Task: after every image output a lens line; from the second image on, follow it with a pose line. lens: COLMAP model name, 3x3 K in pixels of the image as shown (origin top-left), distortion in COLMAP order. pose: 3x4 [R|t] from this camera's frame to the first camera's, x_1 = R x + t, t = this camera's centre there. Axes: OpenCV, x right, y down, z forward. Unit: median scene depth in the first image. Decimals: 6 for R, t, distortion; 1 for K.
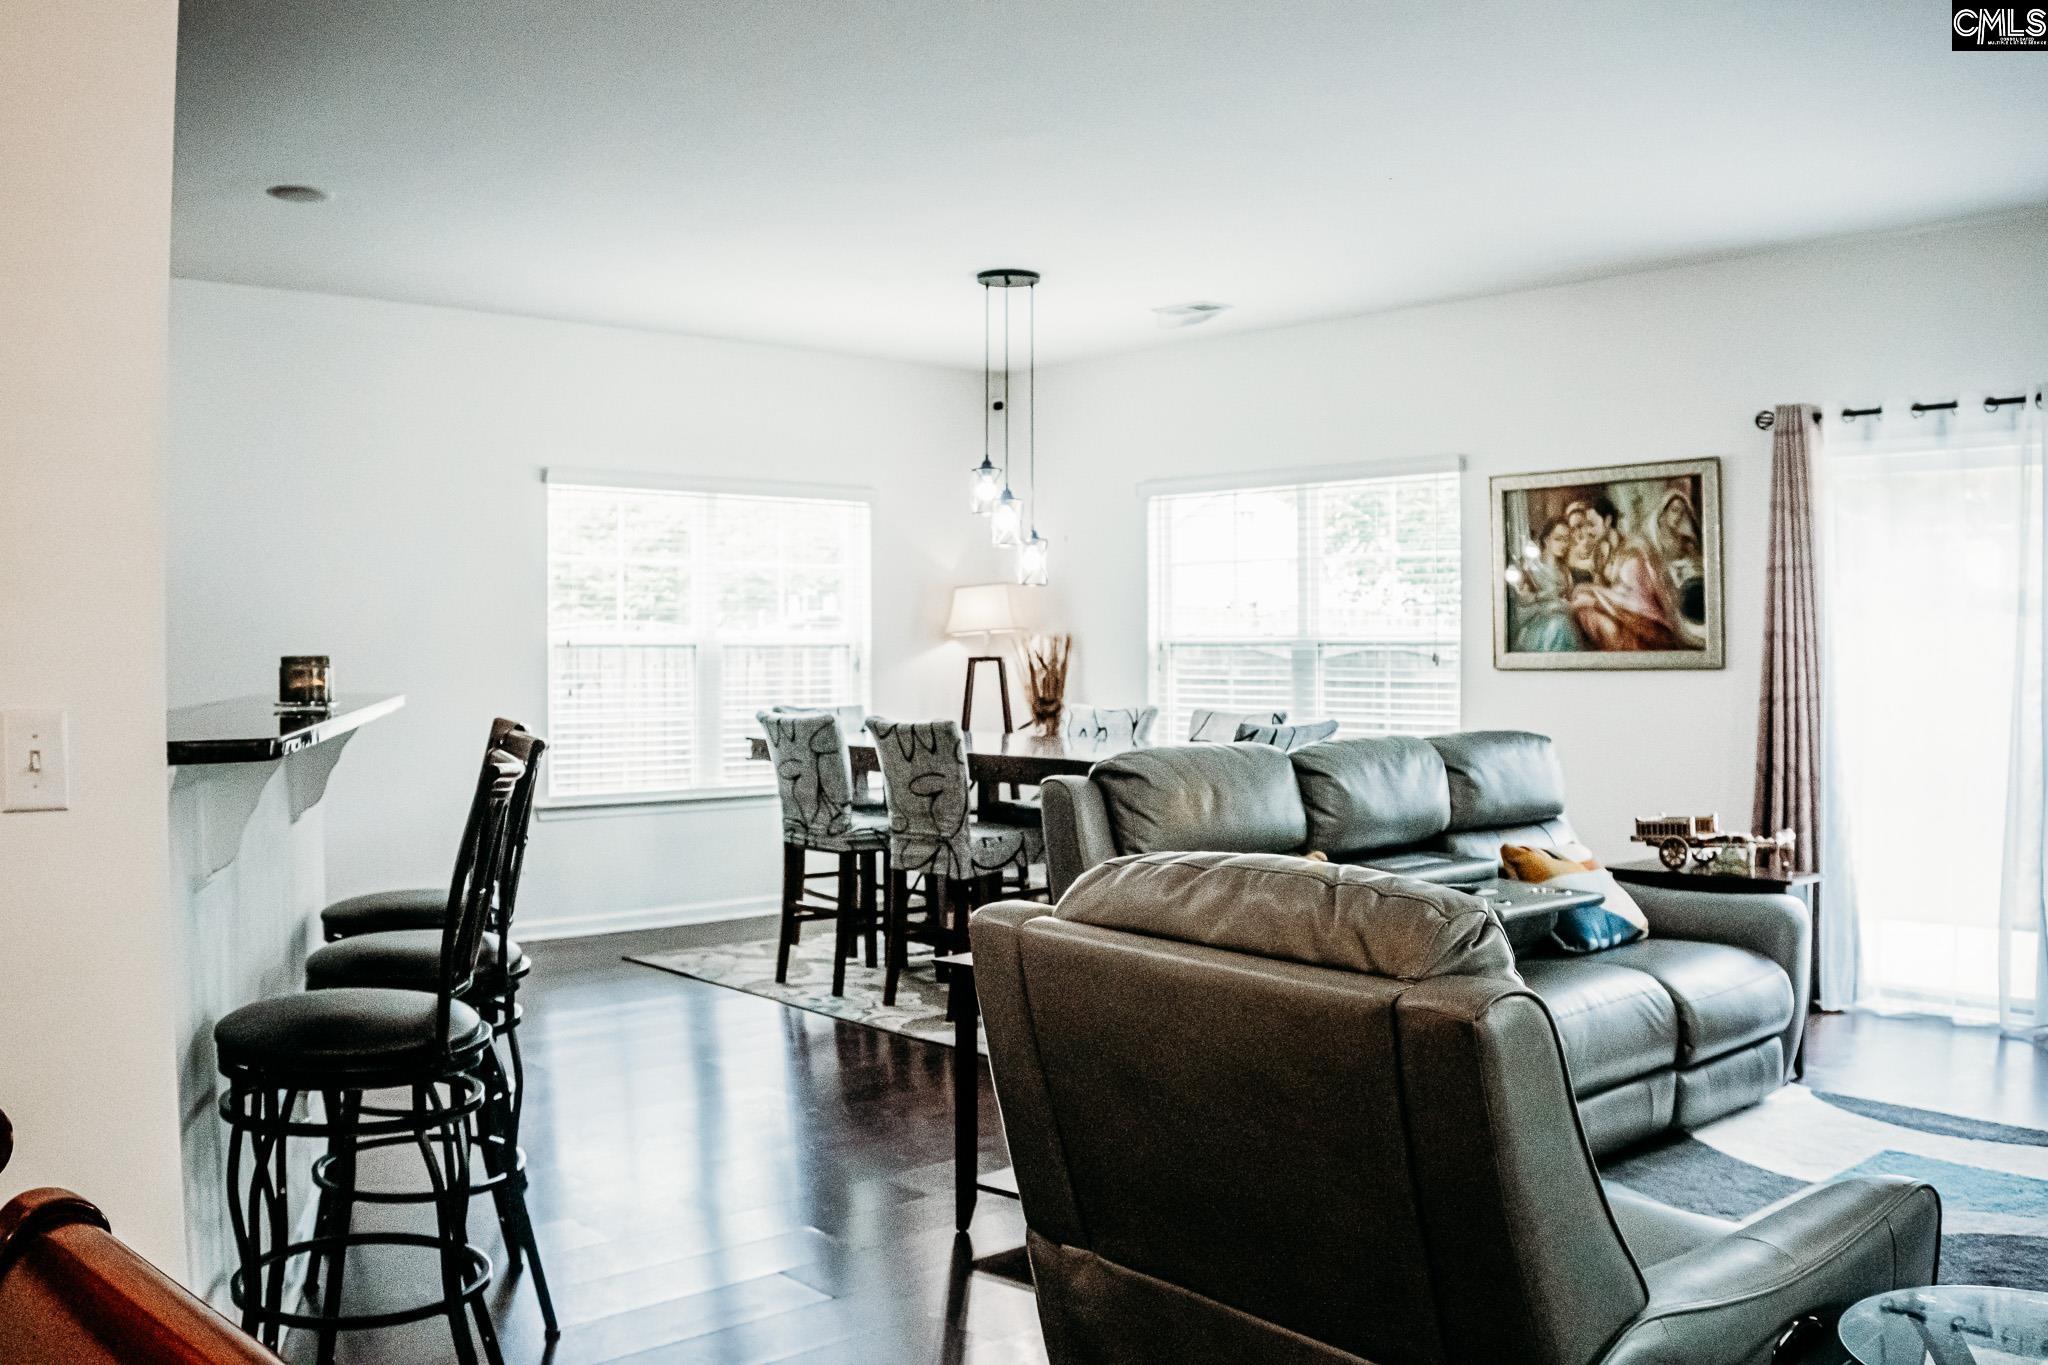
lens RADIAL K [[1859.7, 0, 1024.0], [0, 1859.7, 682.5], [0, 0, 1]] dist [-0.196172, -0.001576]
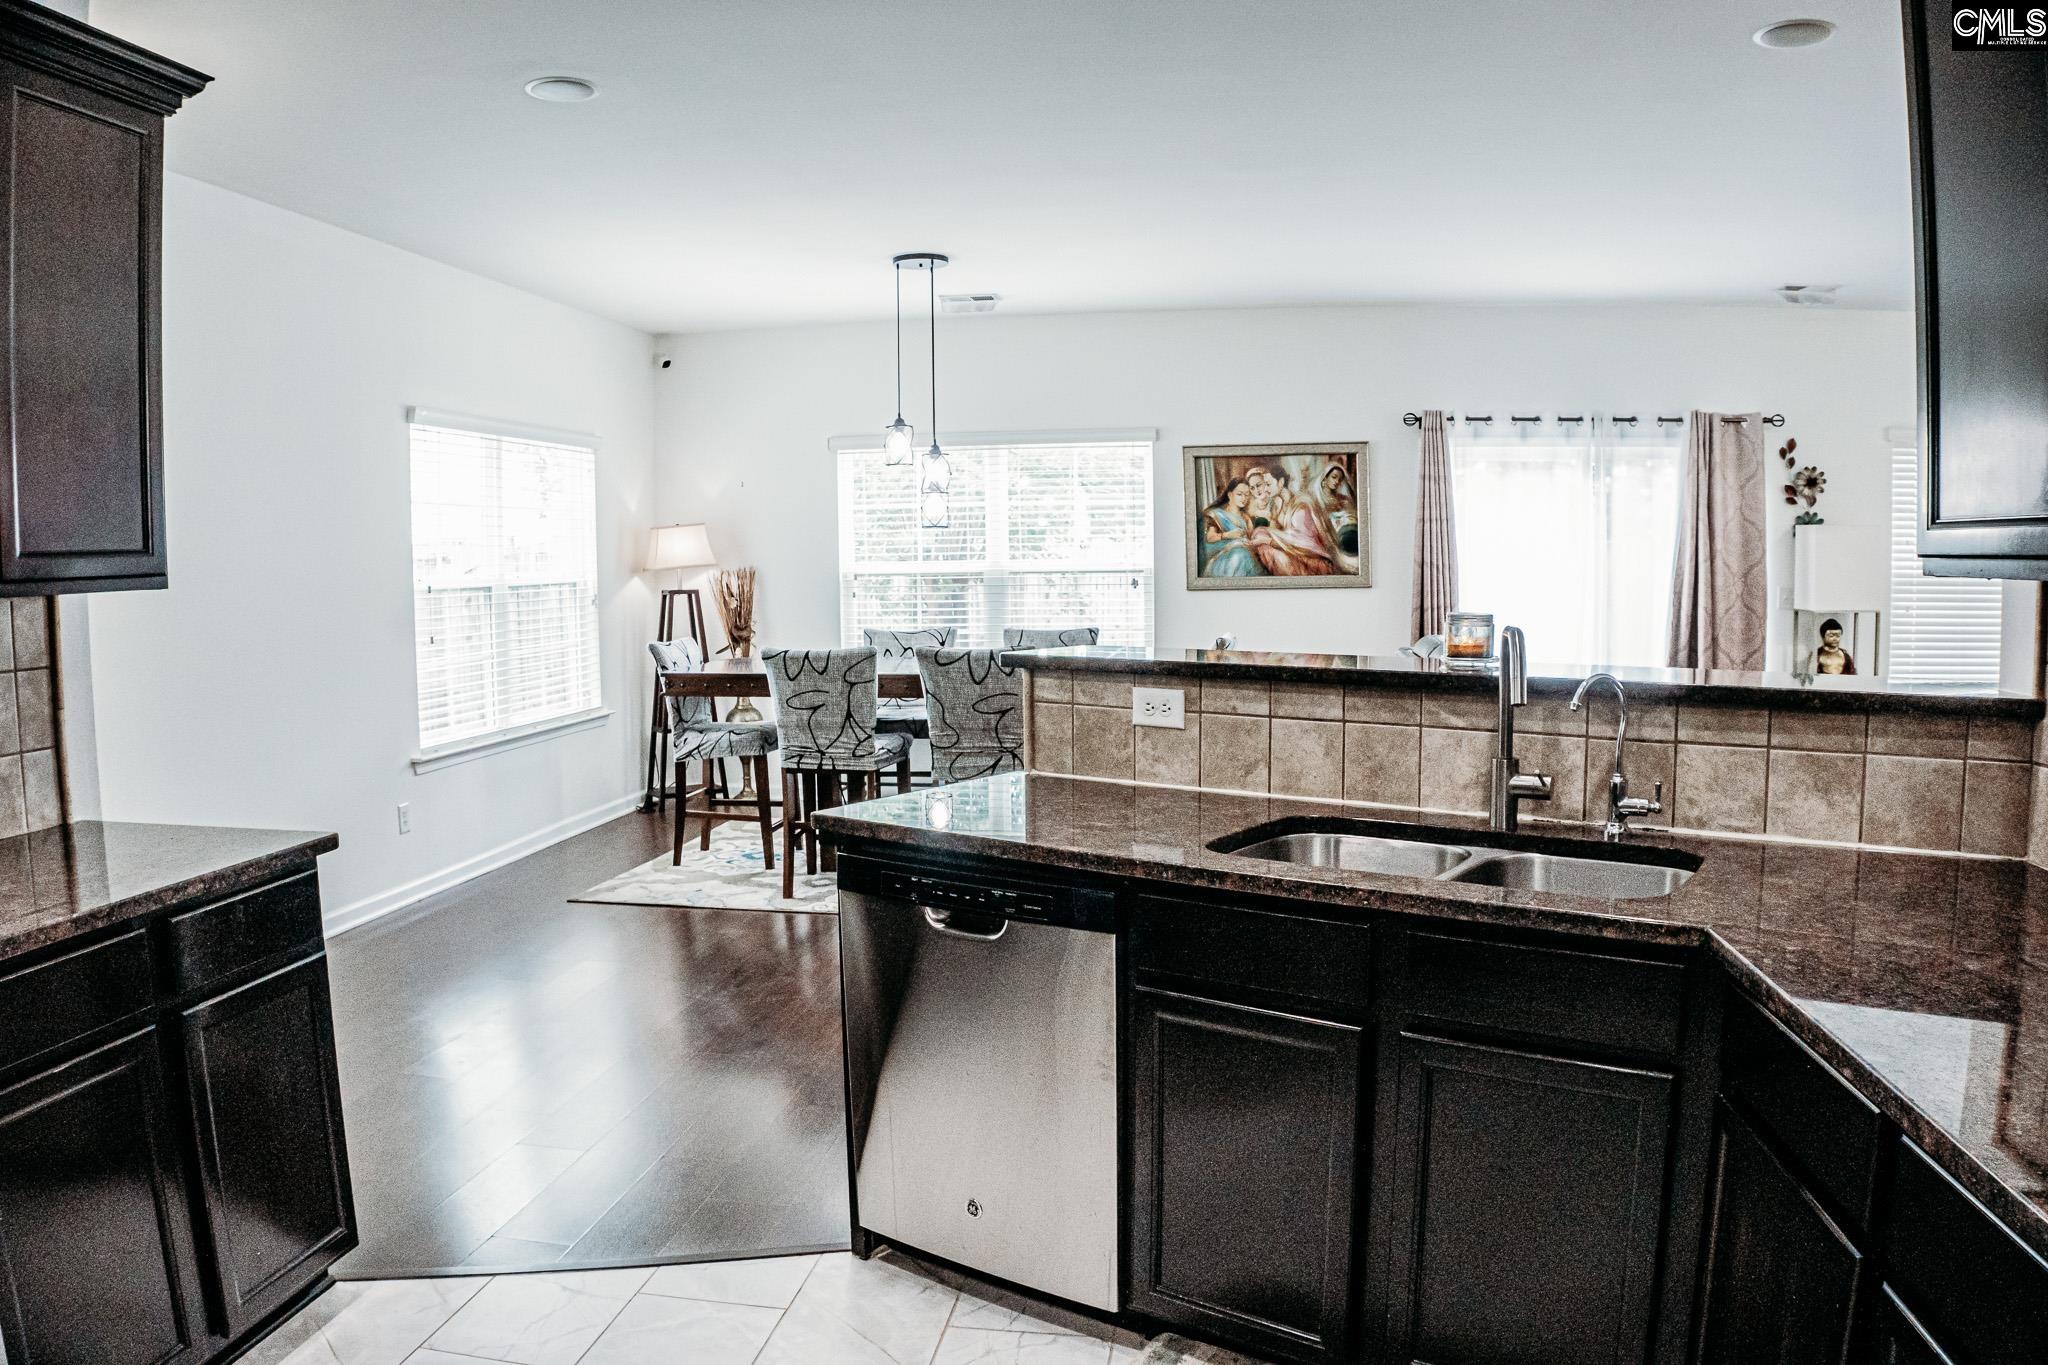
lens RADIAL K [[1510.5, 0, 1024.0], [0, 1510.5, 682.5], [0, 0, 1]] dist [-0.235474, 0.083371]
pose [[0.769607, -0.061922, 0.635509, -0.563205], [0.024676, 0.997427, 0.067303, -0.018106], [-0.638041, -0.036115, 0.769155, 0.242398]]
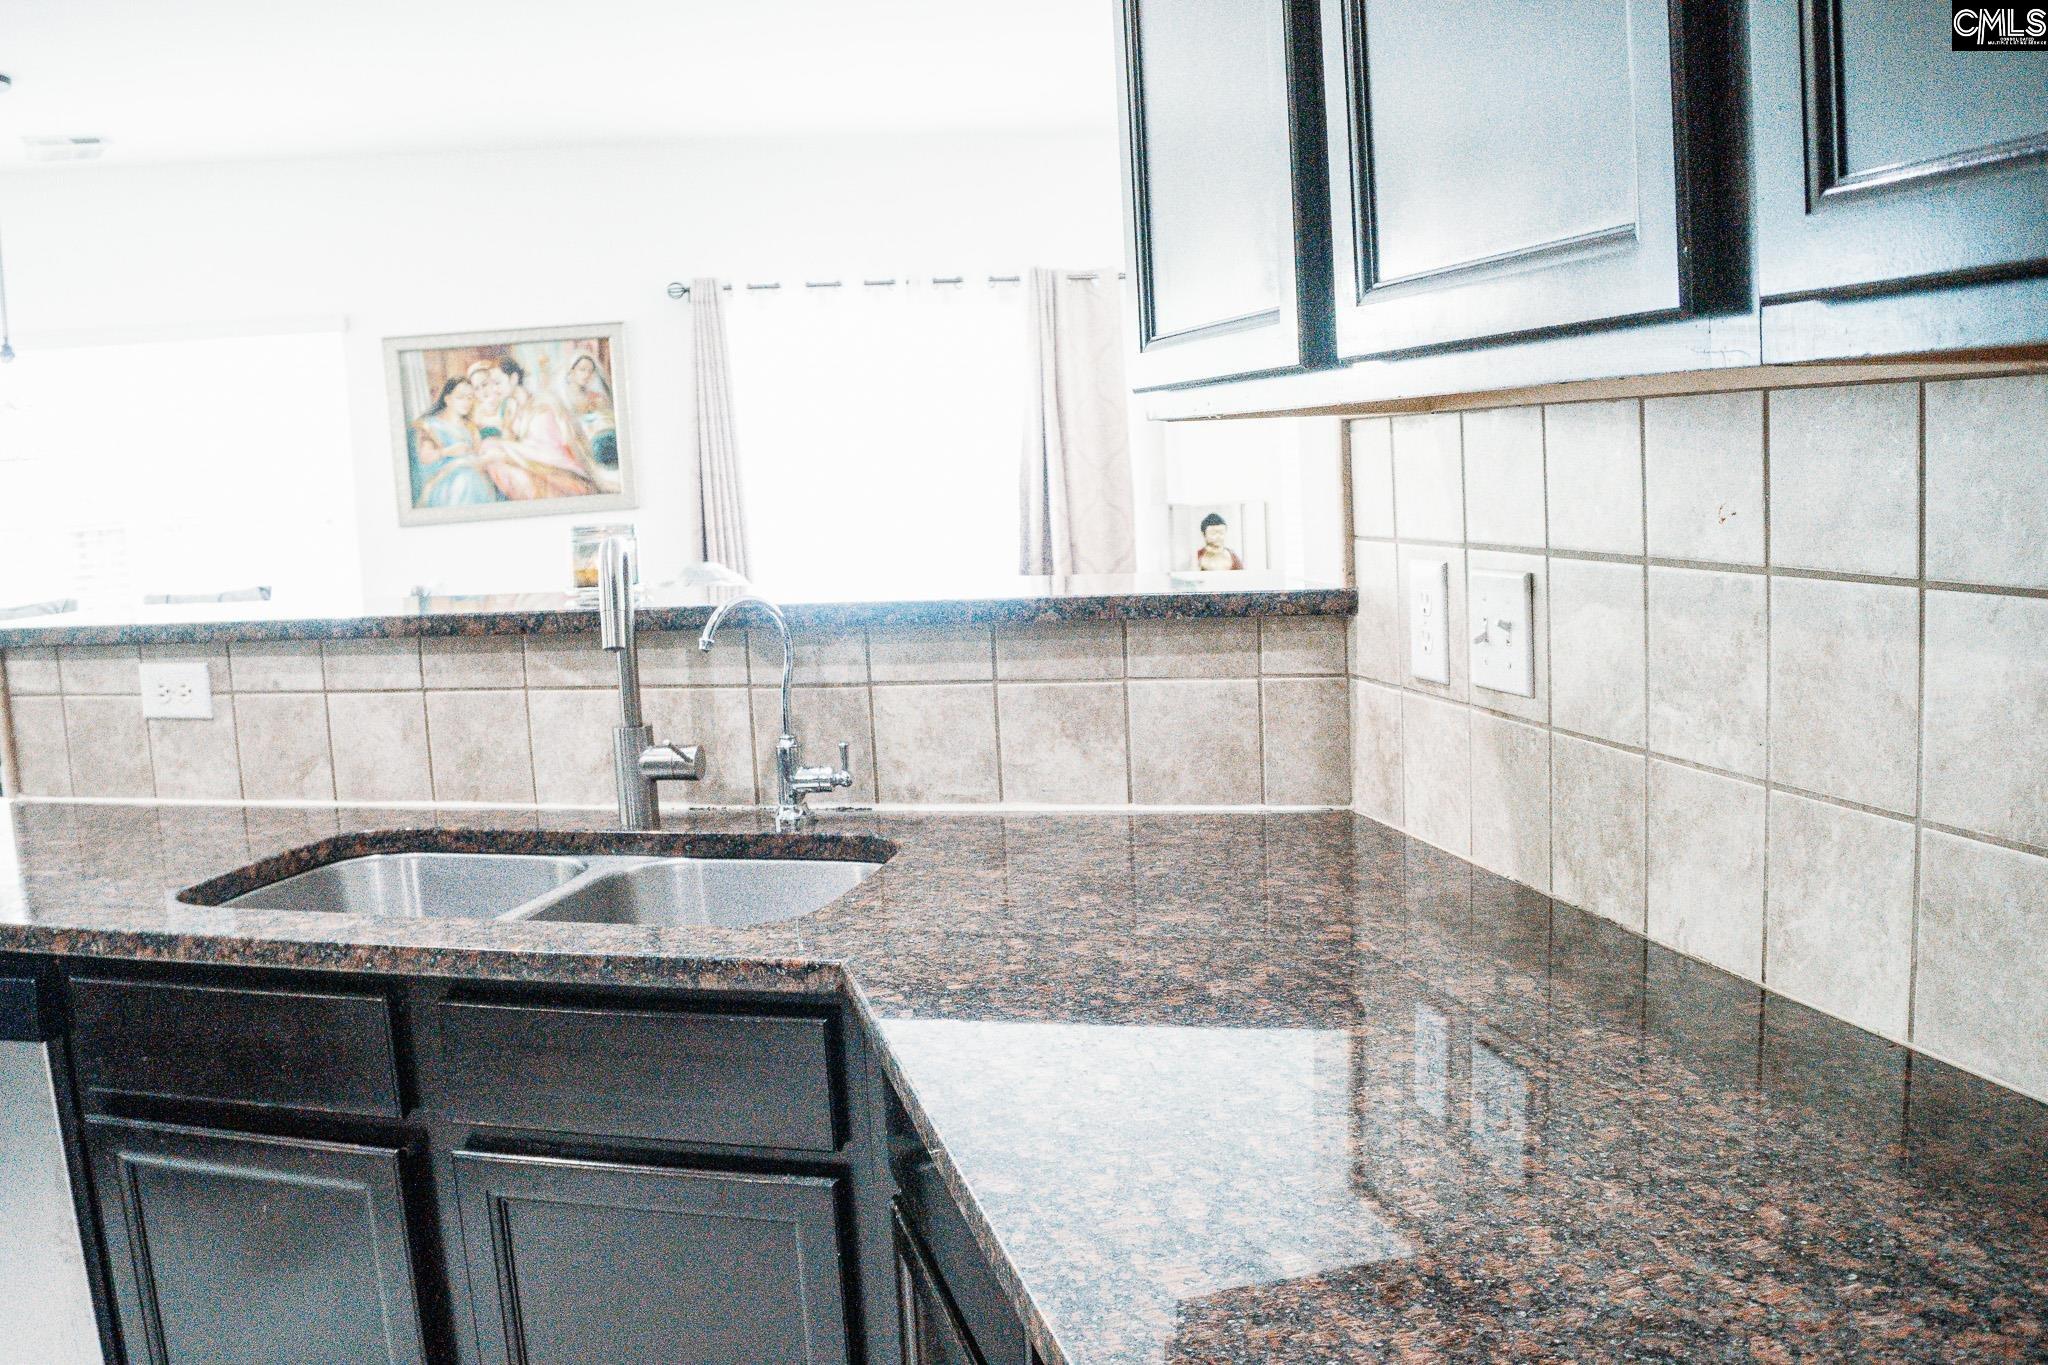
lens RADIAL K [[1859.7, 0, 1024.0], [0, 1859.7, 682.5], [0, 0, 1]] dist [-0.196172, -0.001576]
pose [[0.460515, -0.129981, 0.878084, -0.502295], [0.066763, 0.991491, 0.111754, -0.011827], [-0.885138, 0.007160, 0.465274, 0.238361]]
